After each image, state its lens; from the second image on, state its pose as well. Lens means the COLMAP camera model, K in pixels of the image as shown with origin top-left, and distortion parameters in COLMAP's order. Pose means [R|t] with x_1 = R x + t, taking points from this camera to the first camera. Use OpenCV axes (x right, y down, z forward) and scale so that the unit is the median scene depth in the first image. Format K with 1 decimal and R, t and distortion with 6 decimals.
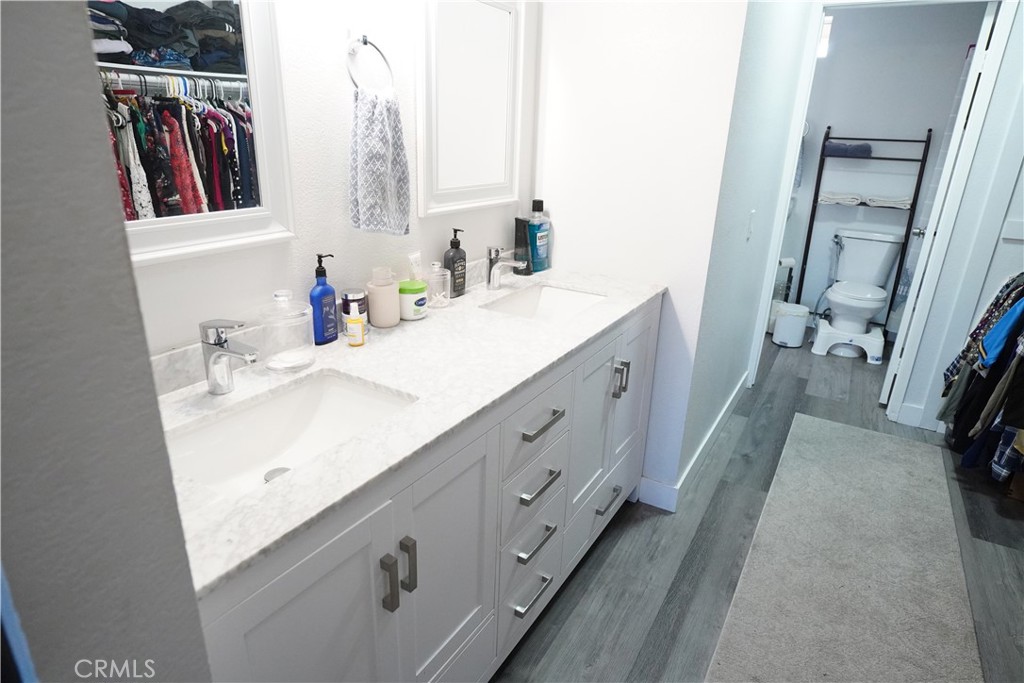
lens RADIAL K [[586.4, 0, 514.9], [0, 586.4, 336.5], [0, 0, 1]] dist [-0.004948, 0.001562]
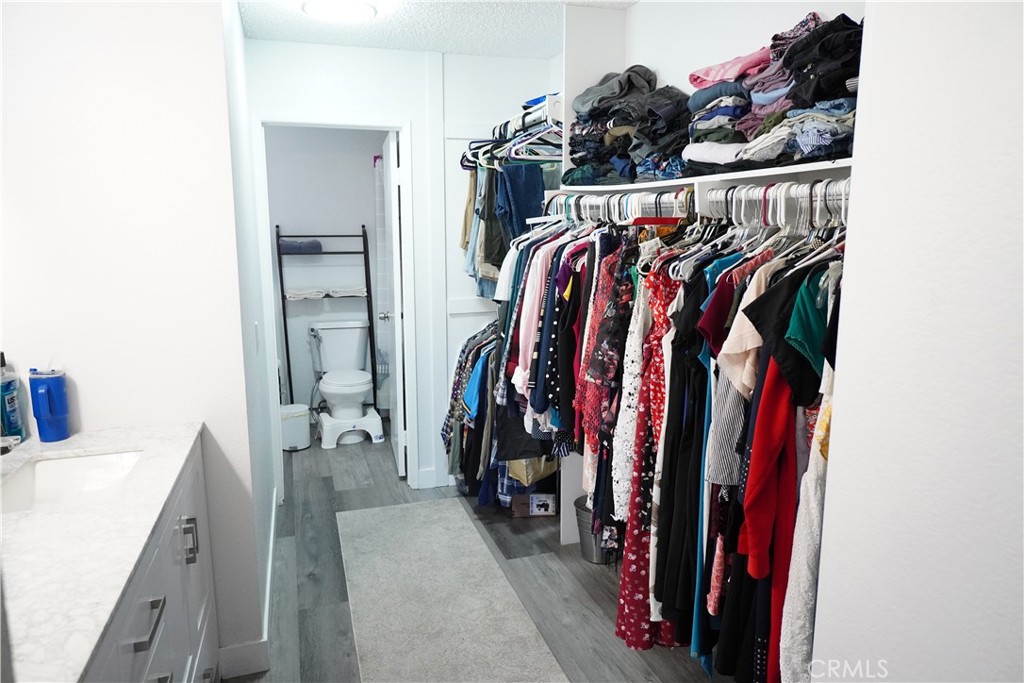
lens RADIAL K [[673.3, 0, 513.1], [0, 673.3, 340.6], [0, 0, 1]] dist [0.023577, 0.002499]
pose [[0.665070, -0.159673, 0.729511, -0.094122], [0.272720, 0.961334, -0.038216, -0.020919], [-0.695202, 0.224369, 0.682900, -0.034343]]
